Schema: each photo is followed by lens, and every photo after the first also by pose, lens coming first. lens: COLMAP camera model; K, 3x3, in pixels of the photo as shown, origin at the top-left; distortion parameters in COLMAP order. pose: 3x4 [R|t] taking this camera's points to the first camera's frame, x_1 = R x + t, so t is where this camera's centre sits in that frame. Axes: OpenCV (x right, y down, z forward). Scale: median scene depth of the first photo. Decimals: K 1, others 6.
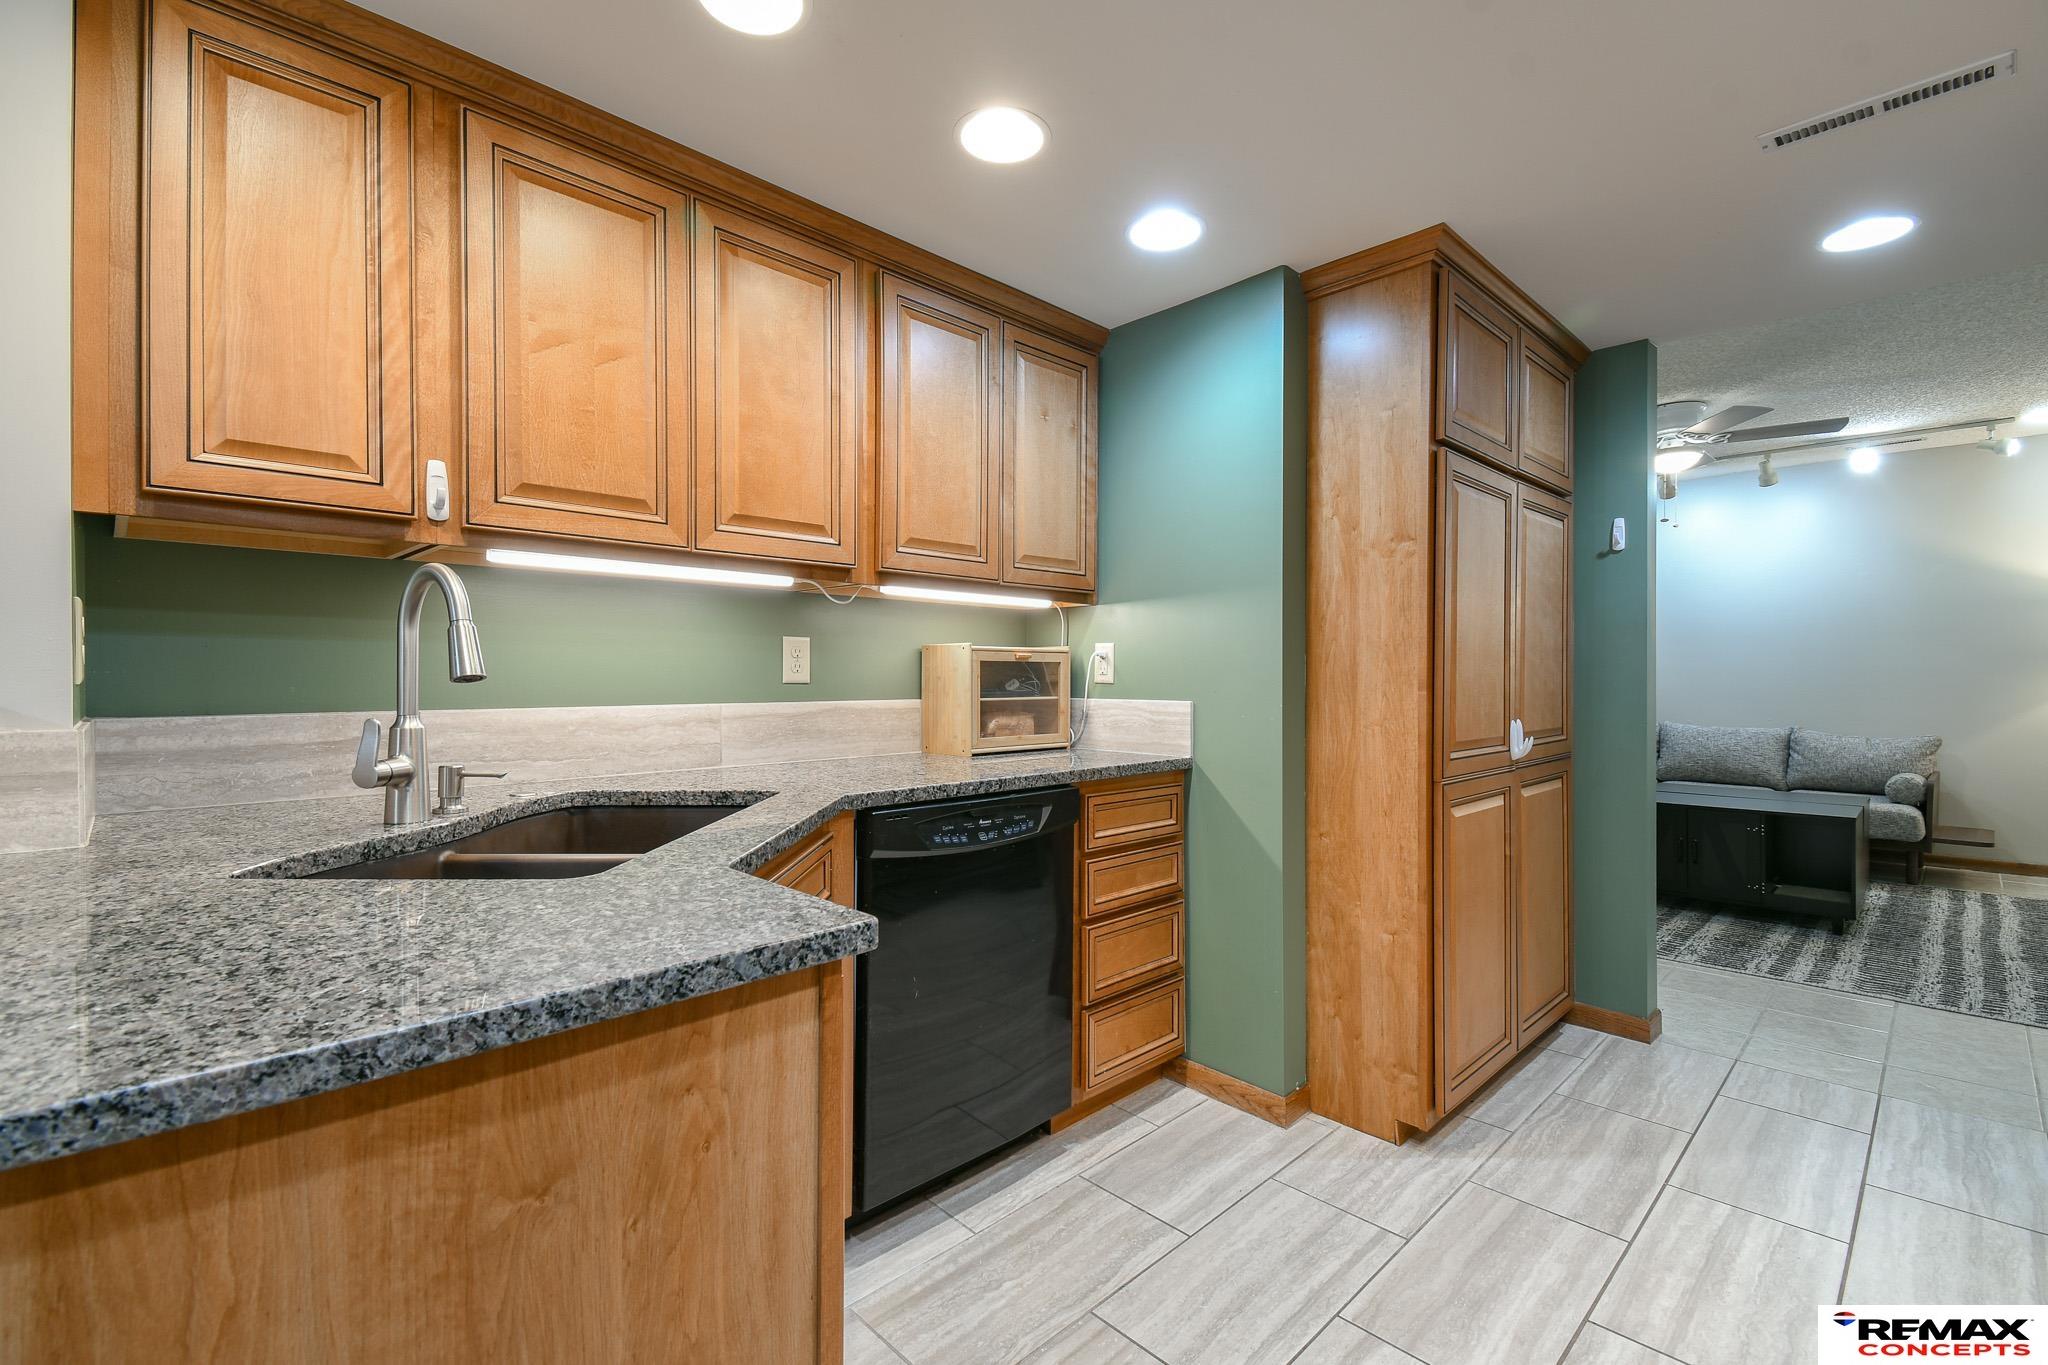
lens RADIAL K [[885.6, 0, 1021.8], [0, 885.6, 681.3], [0, 0, 1]] dist [0.039267, -0.023114]
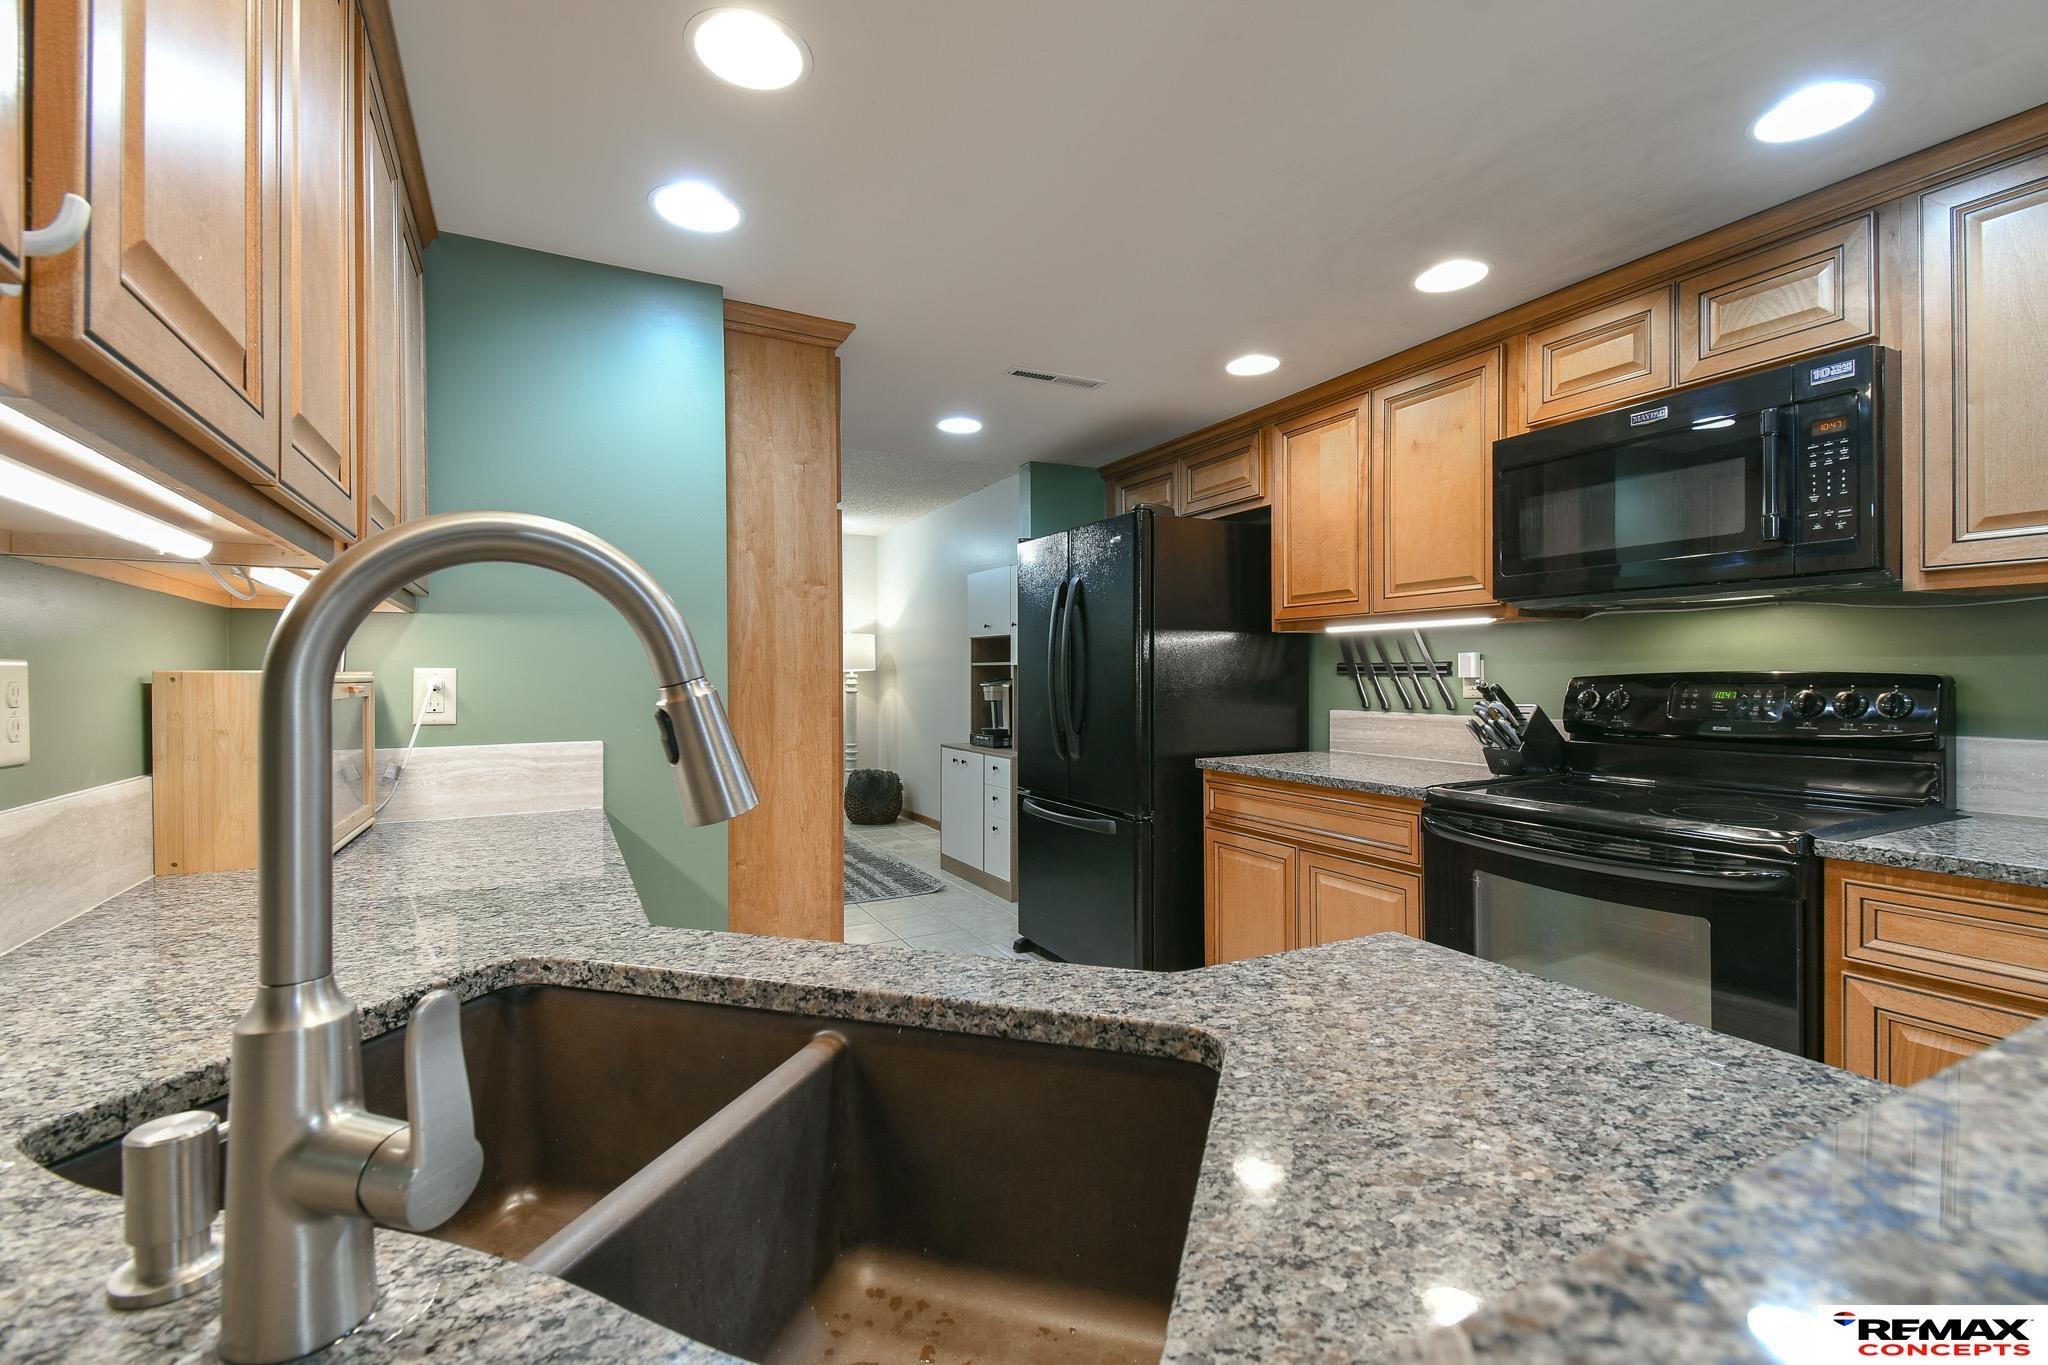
lens RADIAL K [[885.6, 0, 1021.8], [0, 885.6, 681.3], [0, 0, 1]] dist [0.039267, -0.023114]
pose [[0.283108, -0.008707, 0.959049, -0.557759], [0.012004, 0.999913, 0.005534, -0.037010], [-0.959013, 0.009946, 0.283187, 0.419044]]
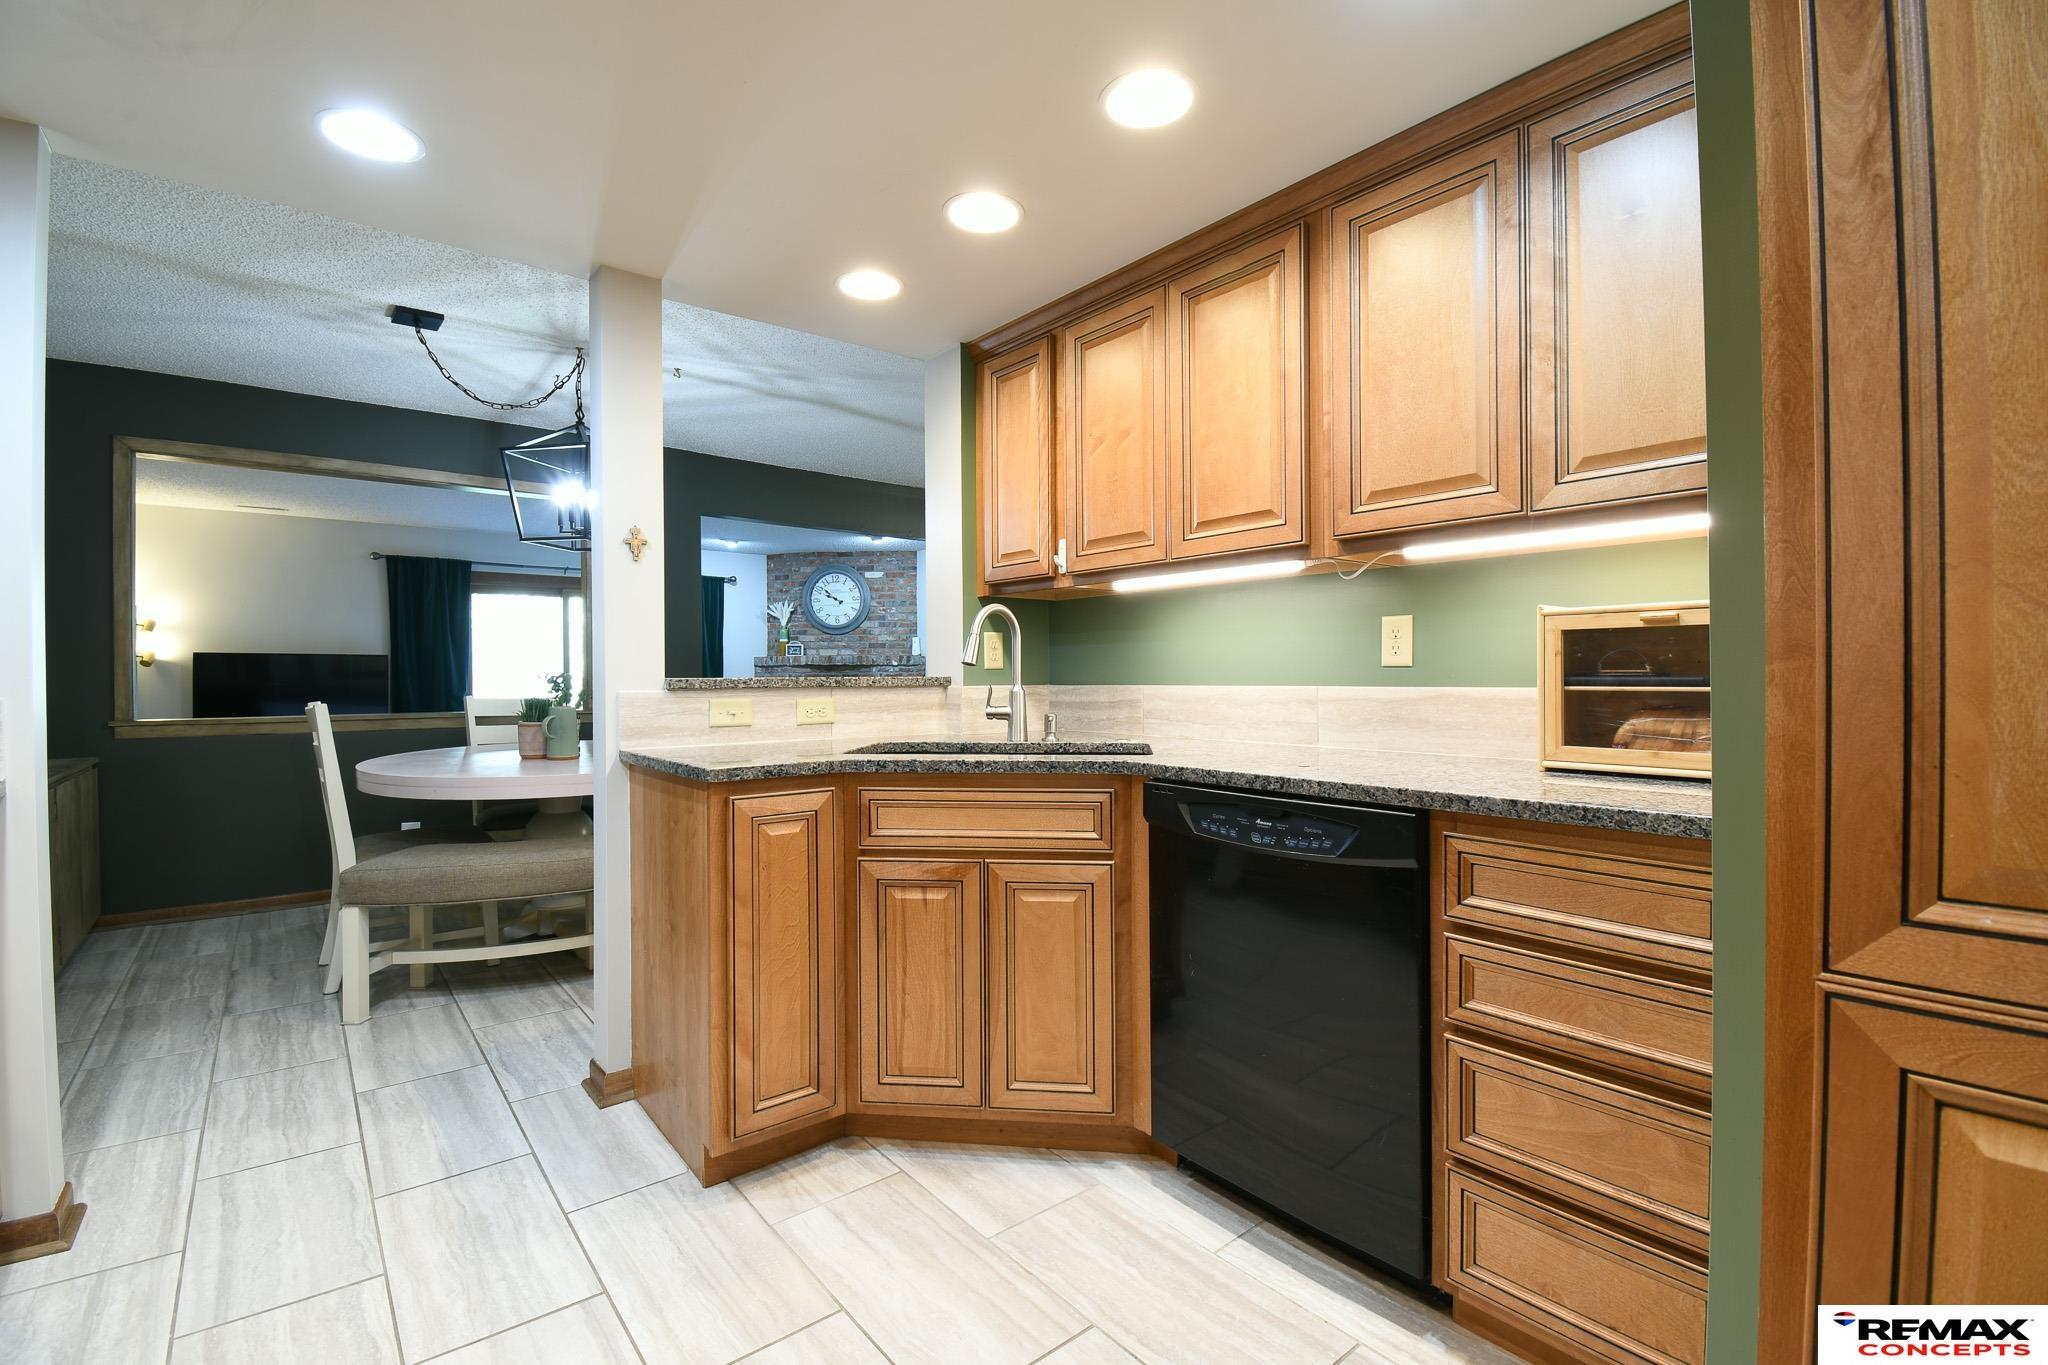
lens RADIAL K [[906.0, 0, 1021.8], [0, 906.0, 678.8], [0, 0, 1]] dist [0.015120, -0.023745]
pose [[-0.085206, 0.003140, -0.996358, 0.752607], [0.000168, 0.999995, 0.003137, 0.012726], [0.996363, 0.000100, -0.085206, 0.731881]]
